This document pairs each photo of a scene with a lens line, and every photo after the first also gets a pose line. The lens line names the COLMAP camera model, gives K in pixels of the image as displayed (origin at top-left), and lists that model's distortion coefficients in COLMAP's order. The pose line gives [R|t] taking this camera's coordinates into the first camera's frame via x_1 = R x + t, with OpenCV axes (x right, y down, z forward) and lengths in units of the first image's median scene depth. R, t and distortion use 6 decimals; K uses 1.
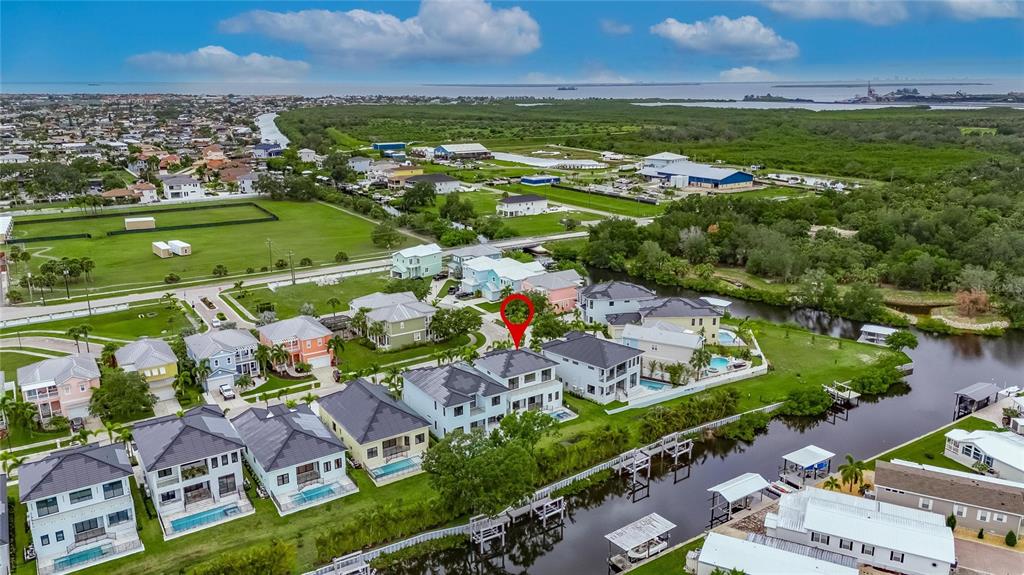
lens RADIAL K [[751.8, 0, 516.3], [0, 751.8, 287.6], [0, 0, 1]] dist [0.083116, -0.076225]
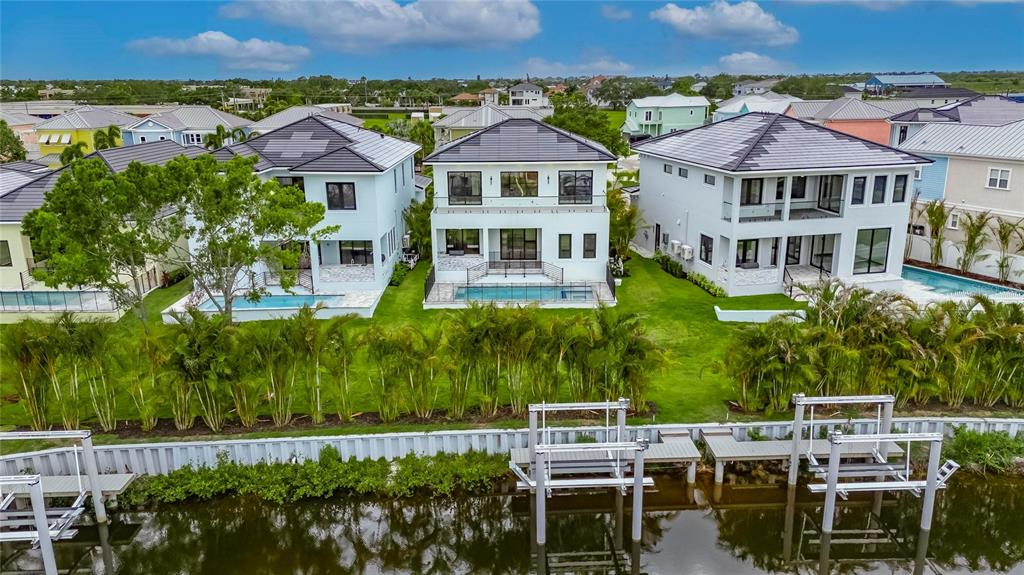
lens RADIAL K [[752.4, 0, 512.0], [0, 752.4, 287.5], [0, 0, 1]] dist [0.077132, -0.075903]
pose [[0.821253, 0.142852, -0.552392, 0.202372], [-0.139365, 0.989049, 0.048577, 0.138493], [0.553282, 0.037090, 0.832168, 0.635597]]
